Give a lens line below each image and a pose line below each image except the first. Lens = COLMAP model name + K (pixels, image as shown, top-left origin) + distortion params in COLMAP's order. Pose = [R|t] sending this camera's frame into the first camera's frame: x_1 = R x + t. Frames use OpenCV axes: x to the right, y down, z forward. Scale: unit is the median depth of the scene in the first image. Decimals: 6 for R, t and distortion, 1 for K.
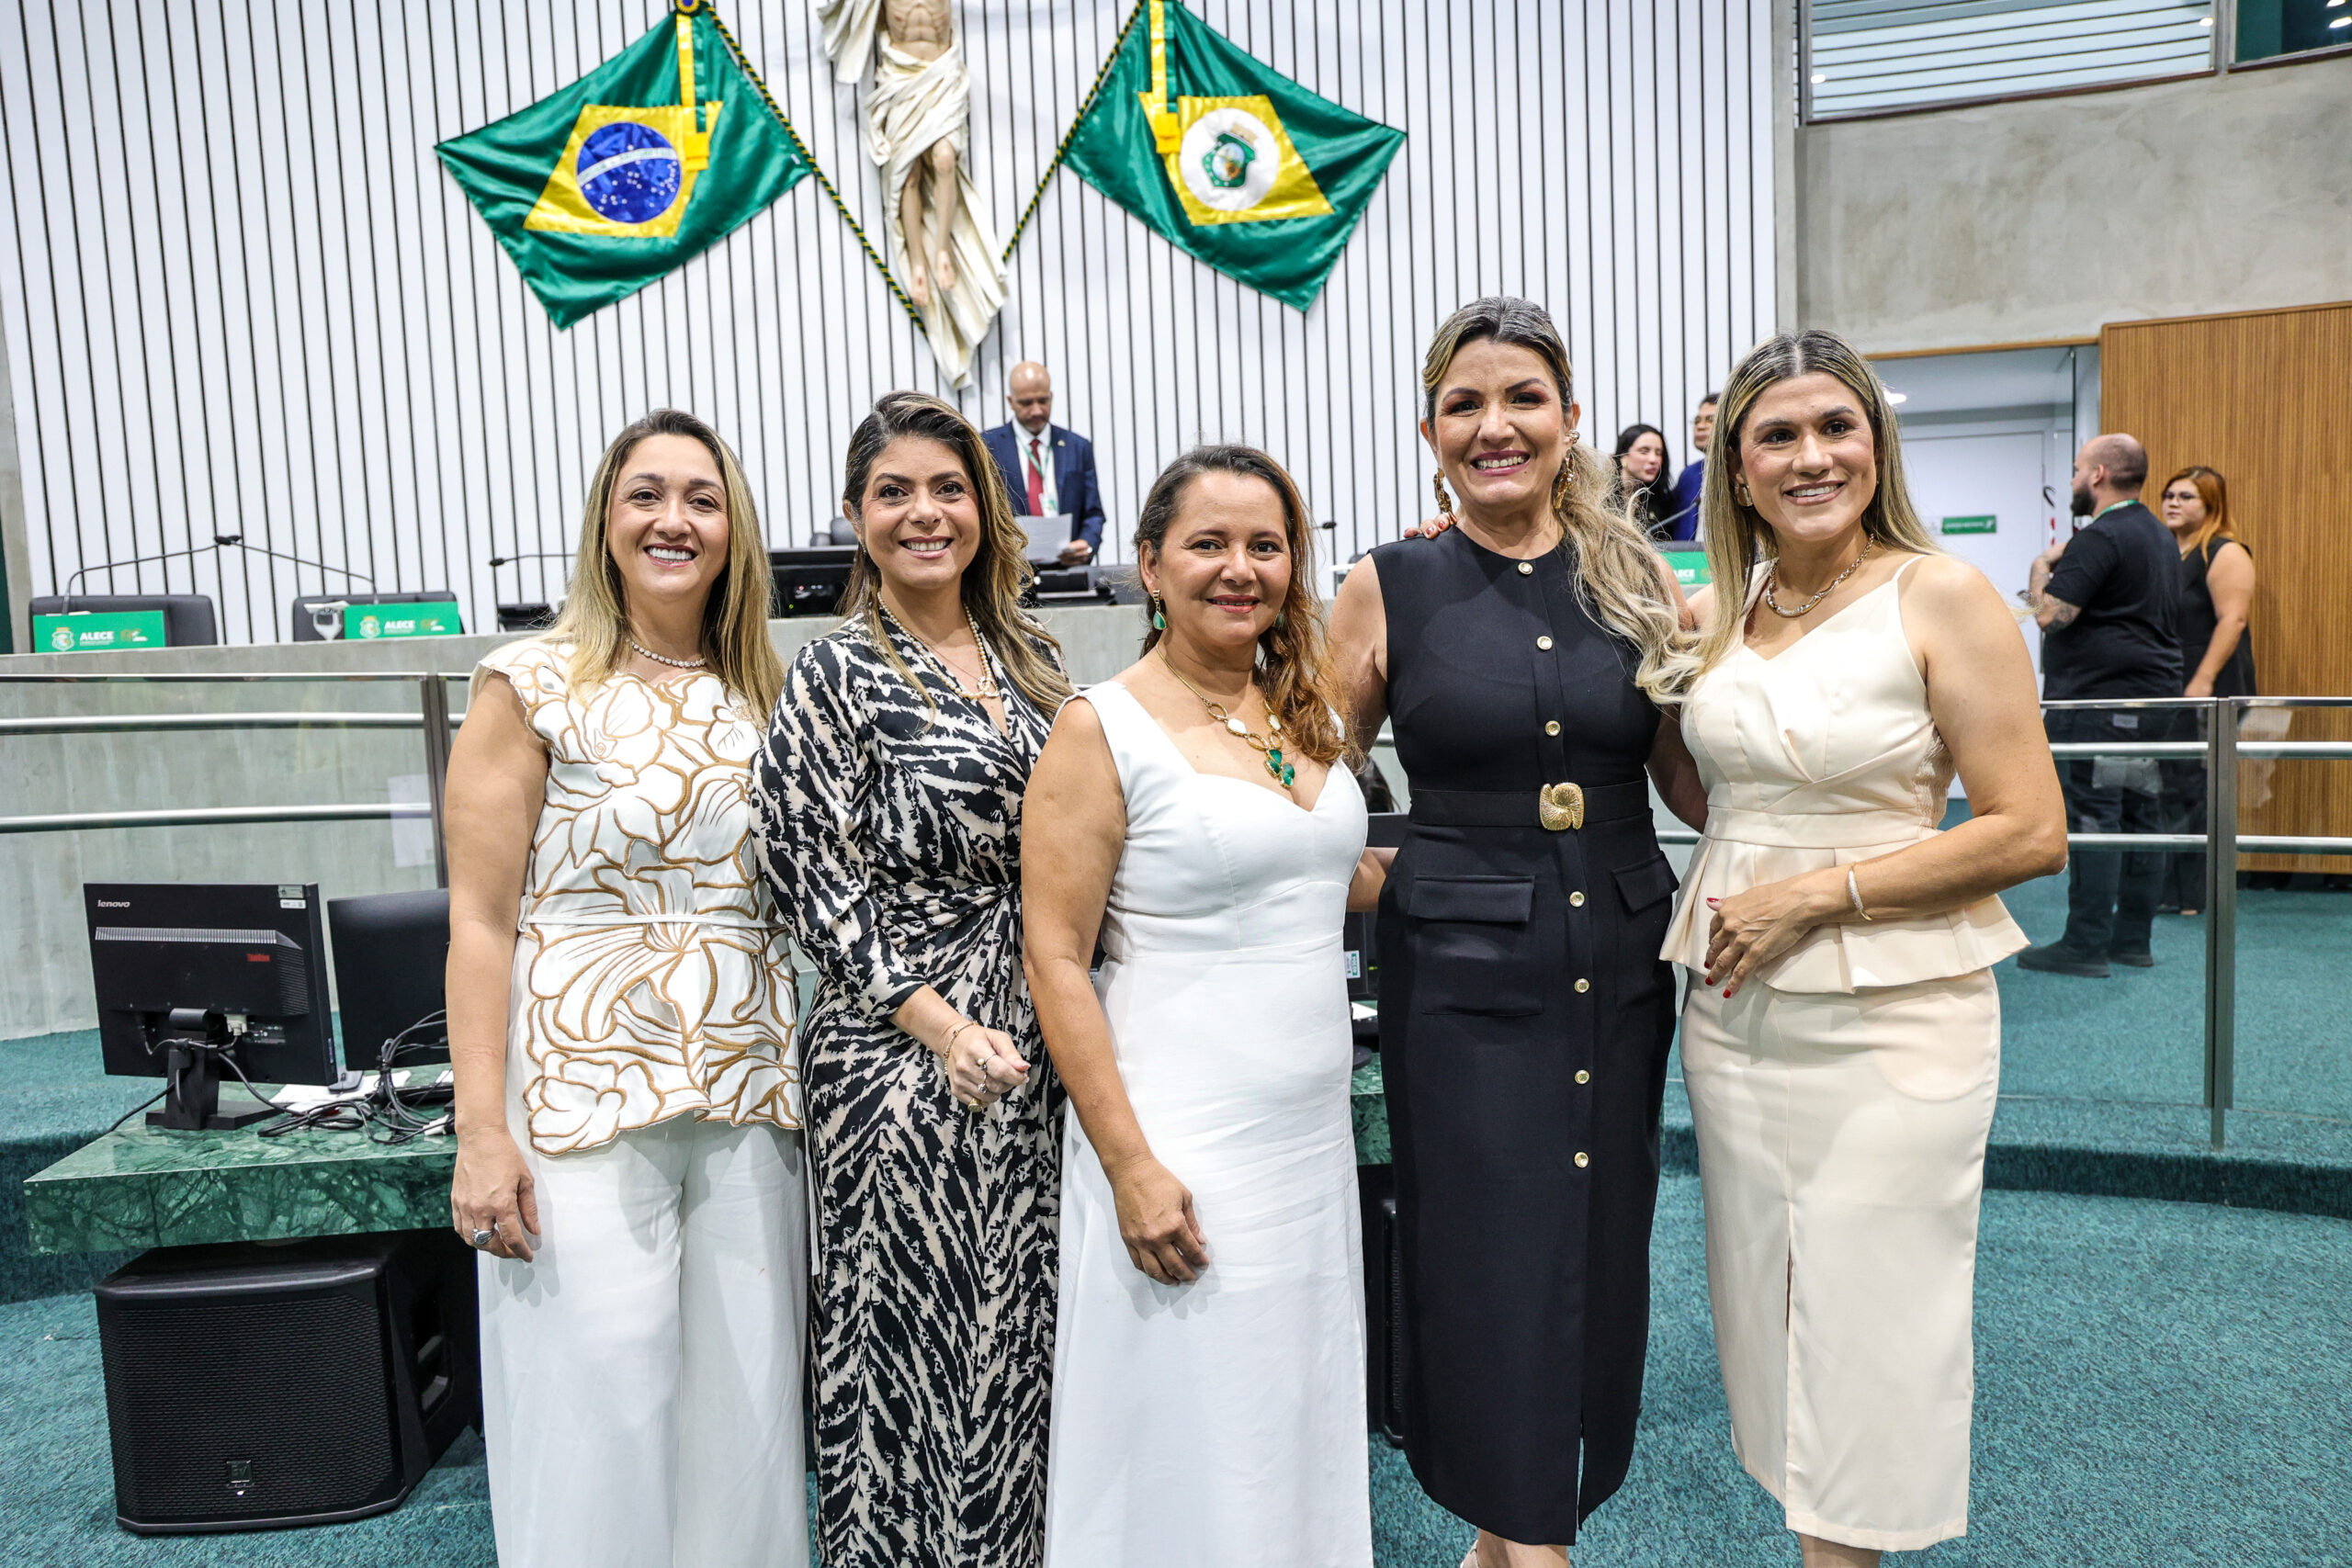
lens RADIAL K [[1894.2, 0, 1185.5], [0, 1894.2, 789.9], [0, 0, 1]] dist [-0.061093, 0.098013]
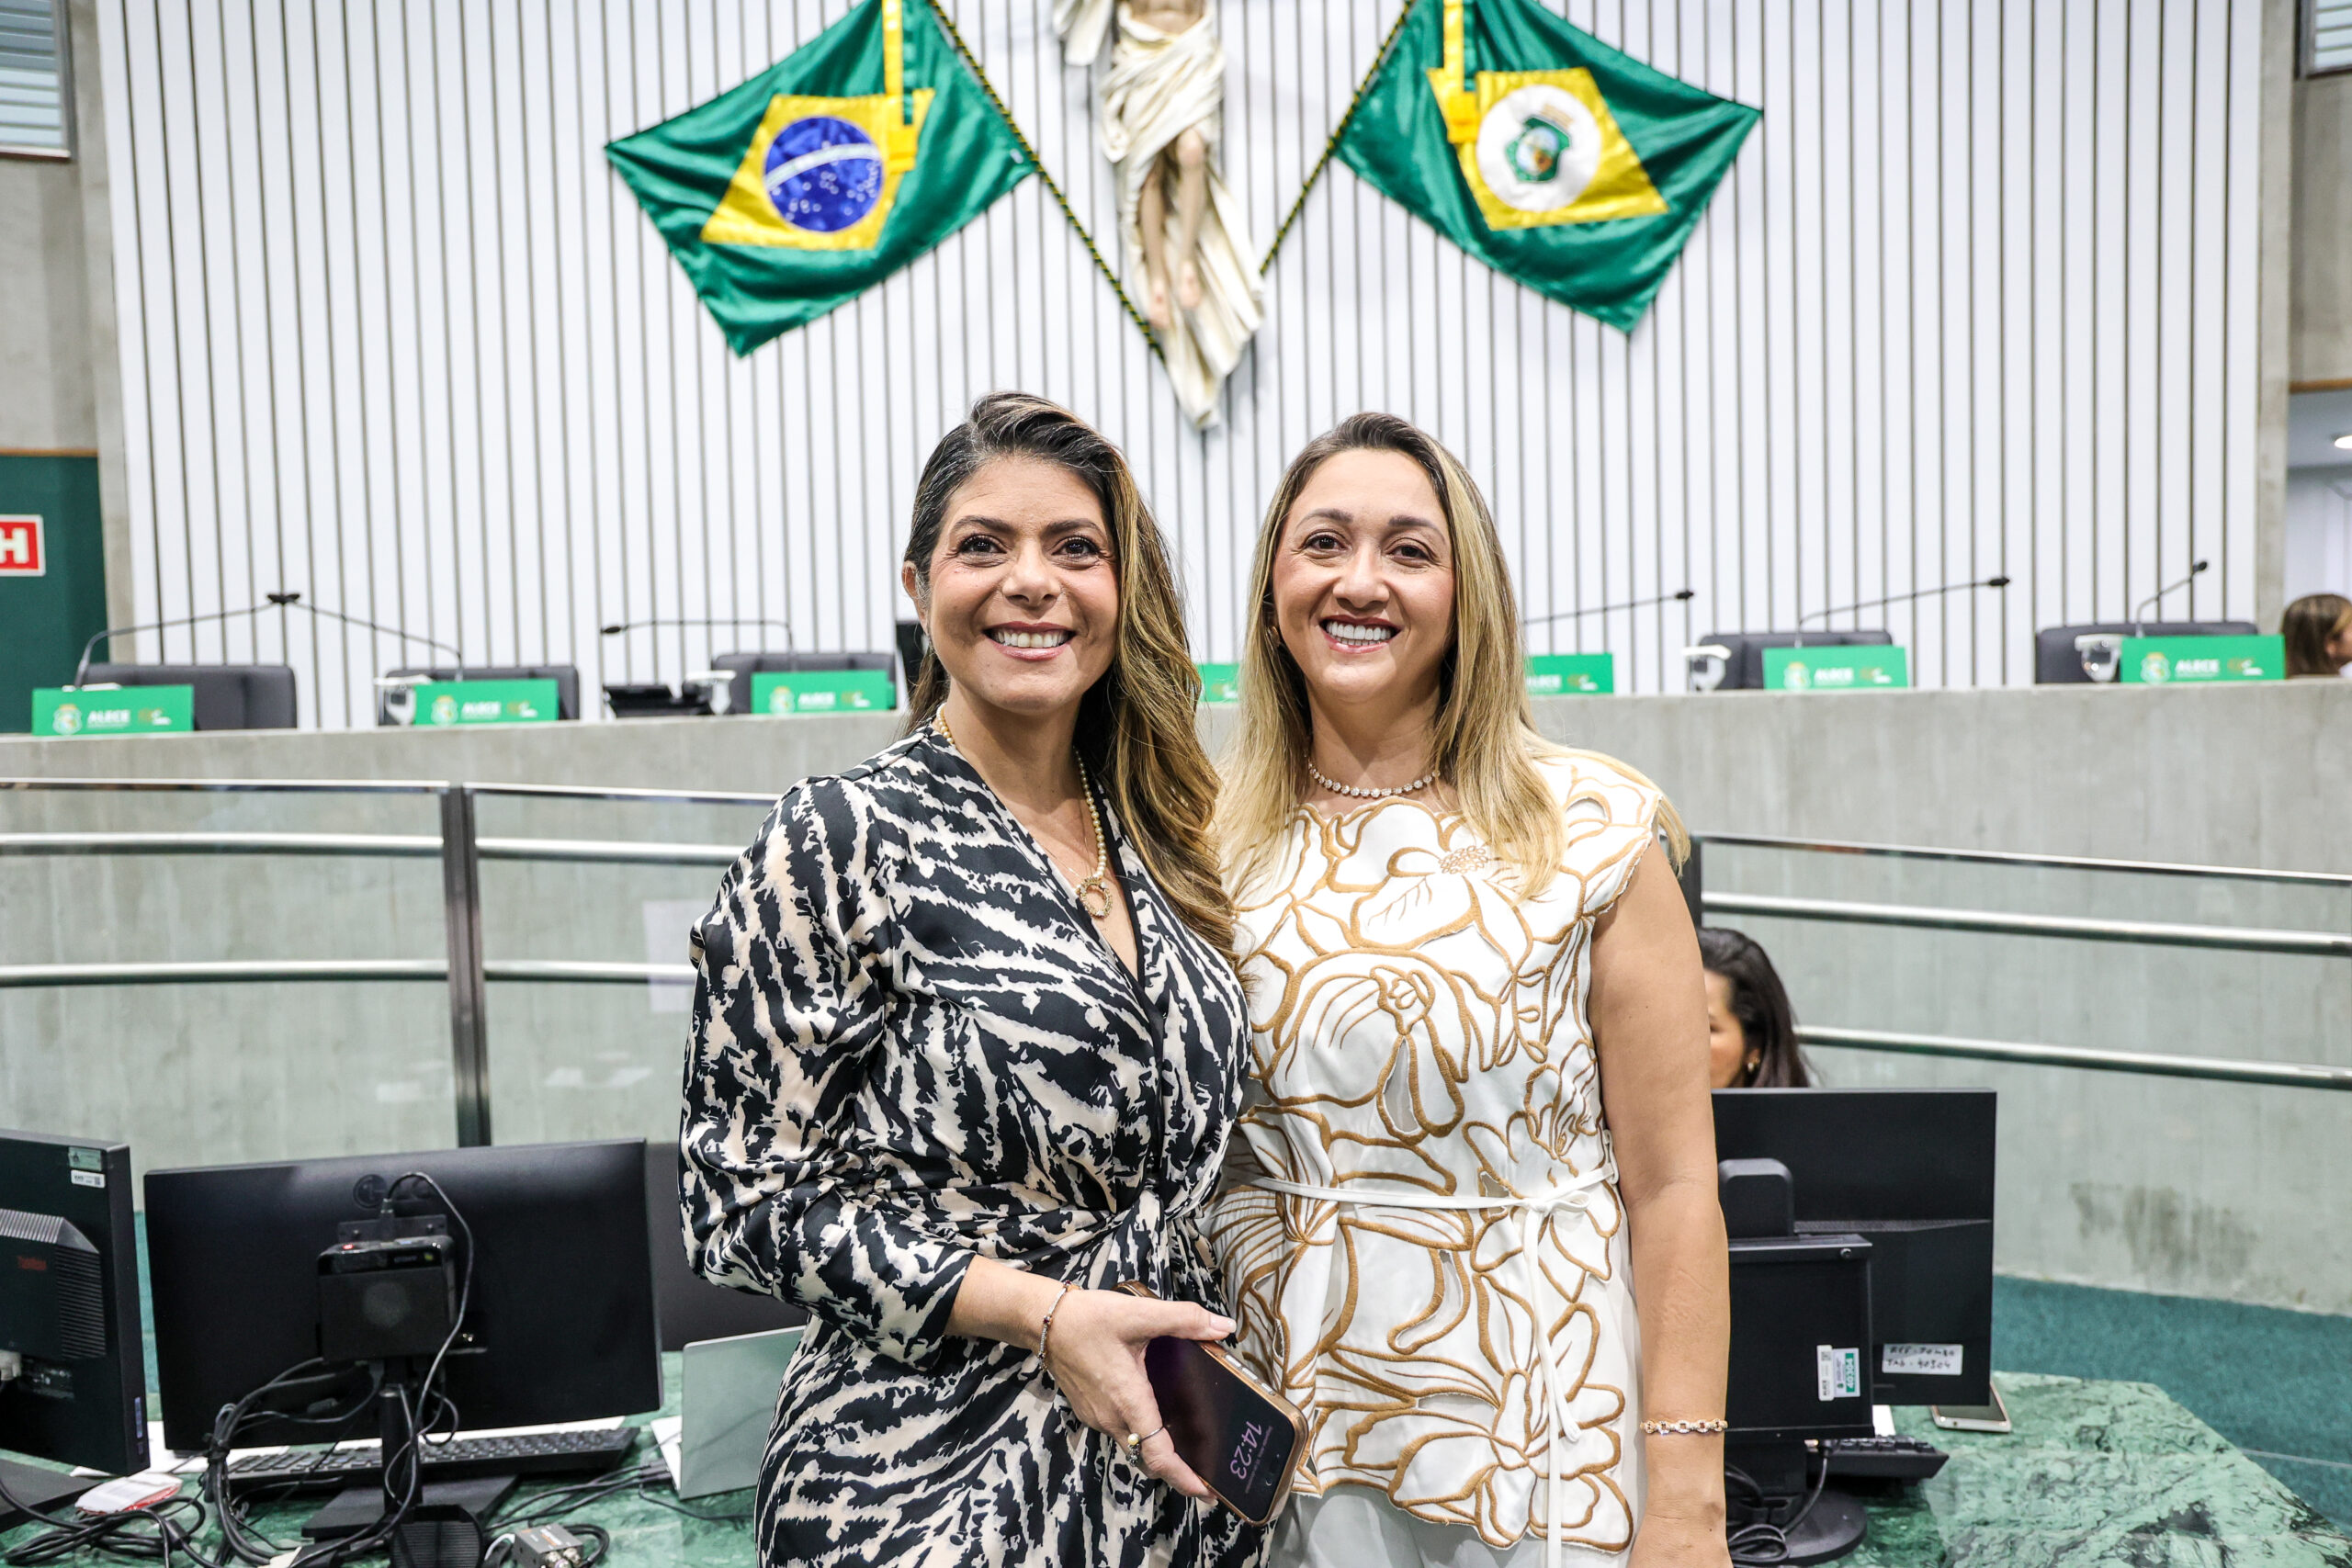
lens RADIAL K [[1962.8, 0, 1175.1], [0, 1962.8, 783.5], [0, 0, 1]] dist [-0.038334, 0.094169]
pose [[0.990836, 0.021494, -0.133349, -0.014231], [-0.027267, 0.998761, -0.041619, -0.020429], [0.132289, 0.044874, 0.990195, 0.156092]]
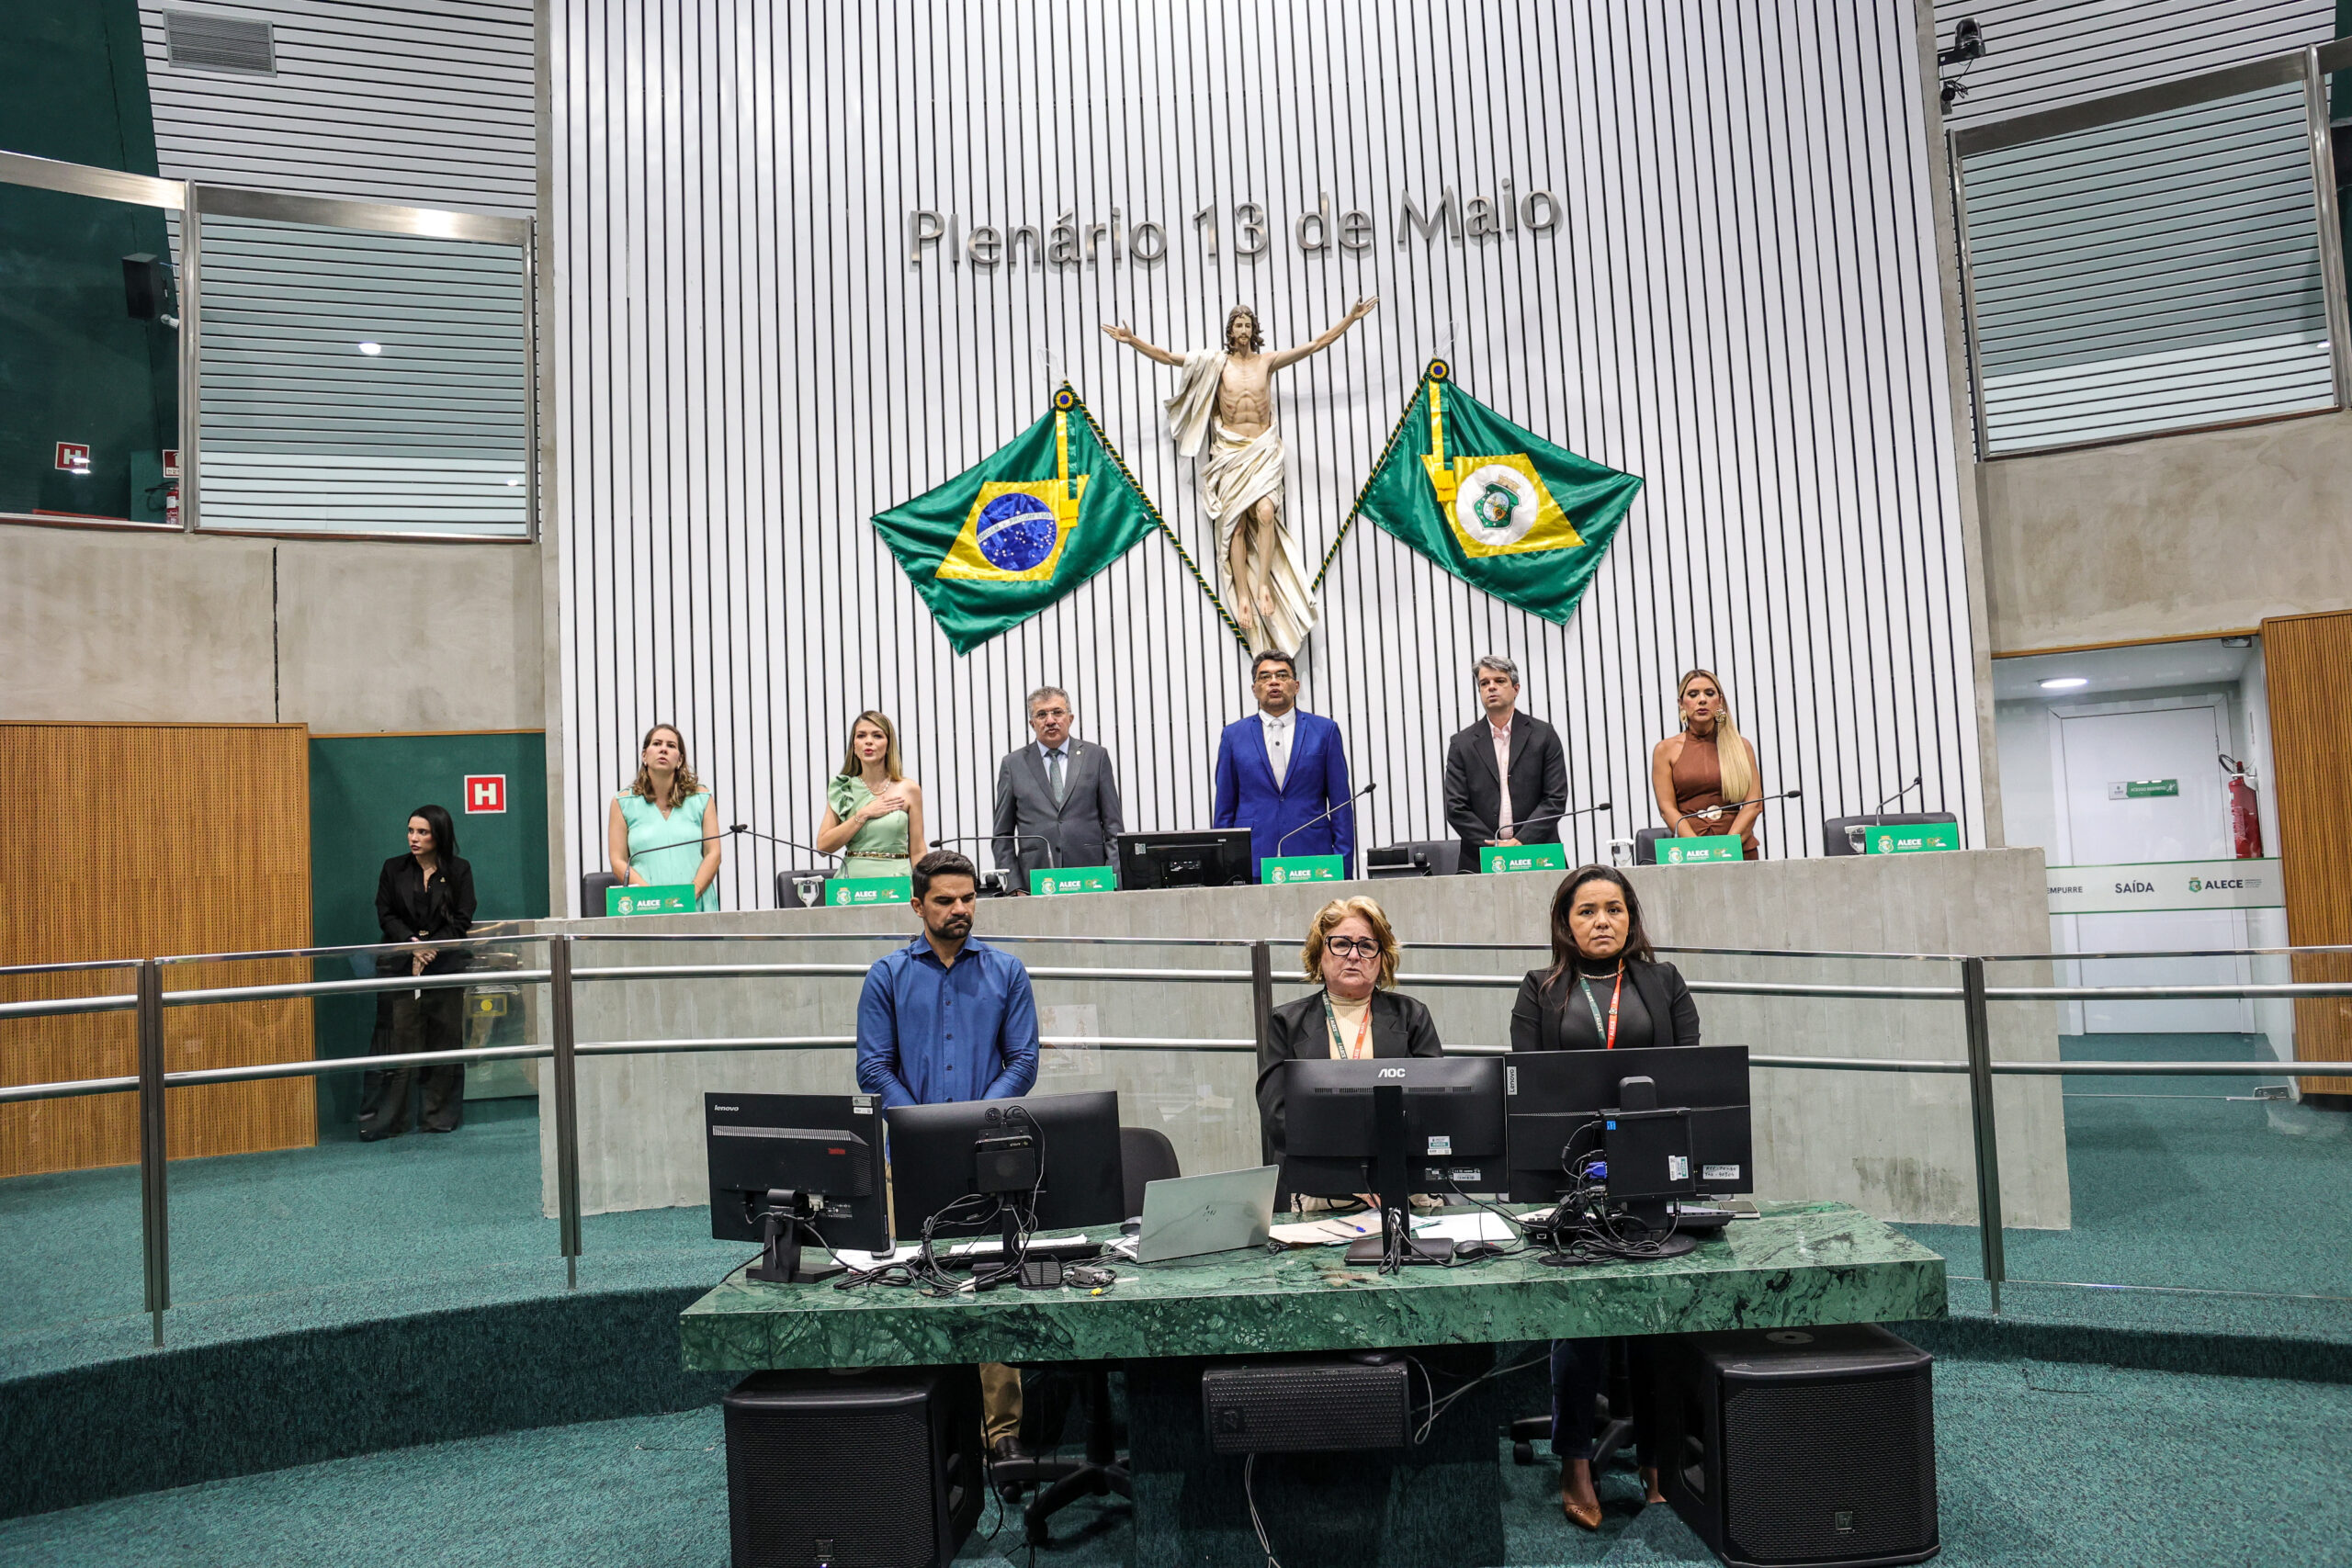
lens RADIAL K [[1673.8, 0, 1183.2], [0, 1673.8, 775.1], [0, 0, 1]] dist [-0.094477, 0.070964]
pose [[0.990402, -0.016408, -0.137237, -0.033646], [-0.004250, 0.988843, -0.148898, 0.000017], [0.138149, 0.148052, 0.979283, -0.060094]]
